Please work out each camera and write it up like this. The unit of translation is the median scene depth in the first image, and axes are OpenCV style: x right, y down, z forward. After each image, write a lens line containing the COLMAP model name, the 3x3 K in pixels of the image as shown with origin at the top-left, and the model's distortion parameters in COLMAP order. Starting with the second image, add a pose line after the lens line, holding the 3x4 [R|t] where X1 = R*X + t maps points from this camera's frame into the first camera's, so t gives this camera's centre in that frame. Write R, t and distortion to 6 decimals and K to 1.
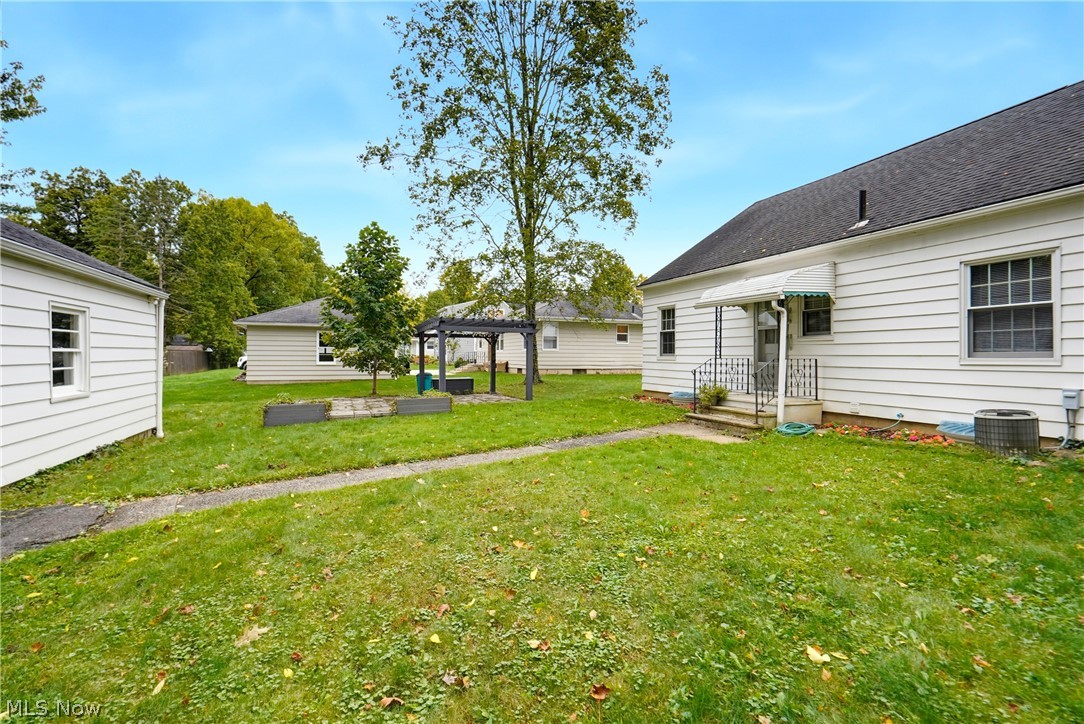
lens RADIAL K [[497.6, 0, 542.8], [0, 497.6, 355.3], [0, 0, 1]] dist [0.001954, 0.000505]
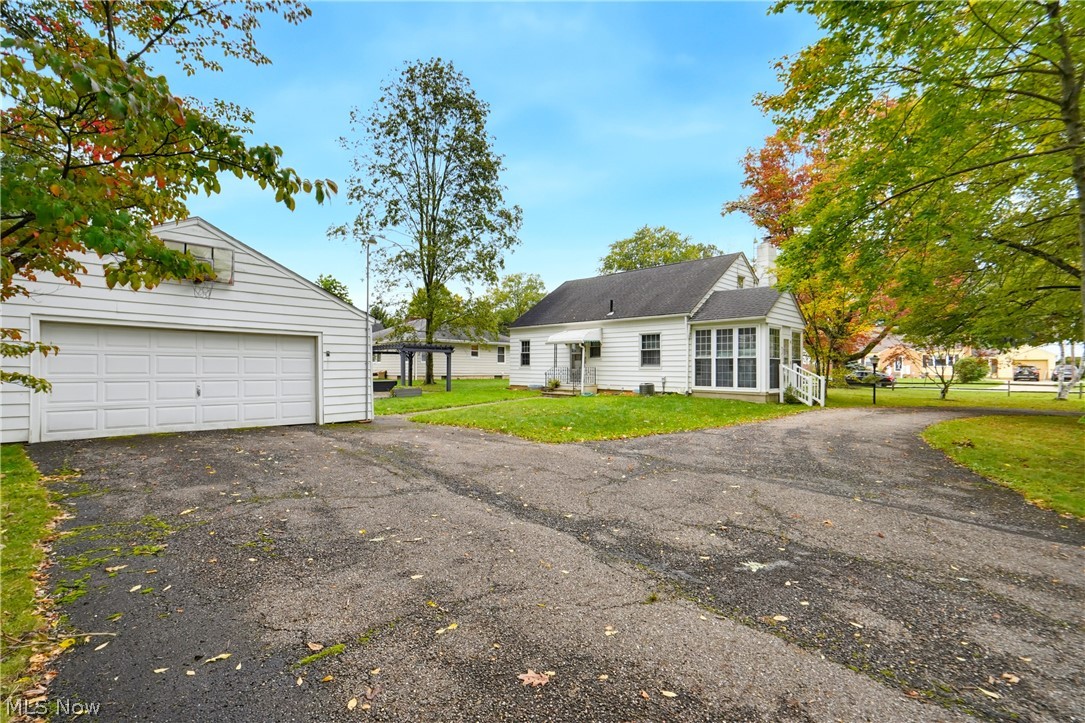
lens RADIAL K [[492.5, 0, 542.5], [0, 492.5, 361.5], [0, 0, 1]] dist [0.000963, 0.000365]
pose [[0.922159, 0.005627, 0.386769, -0.408188], [-0.001942, 0.999949, -0.009918, 0.001786], [-0.386805, 0.008395, 0.922123, -0.738629]]
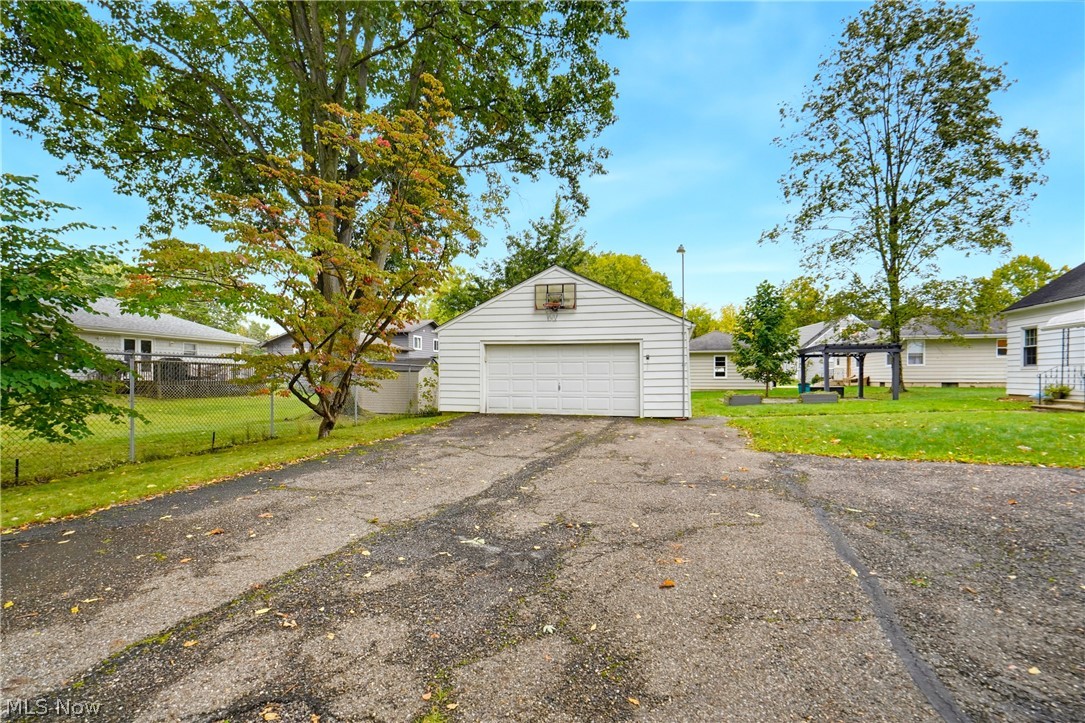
lens RADIAL K [[495.6, 0, 539.0], [0, 495.6, 381.0], [0, 0, 1]] dist [-0.011682, 0.000838]
pose [[0.800838, -0.002849, -0.598874, -0.001564], [0.008416, 0.999943, 0.006498, 0.019838], [0.598821, -0.010243, 0.800817, -0.732618]]
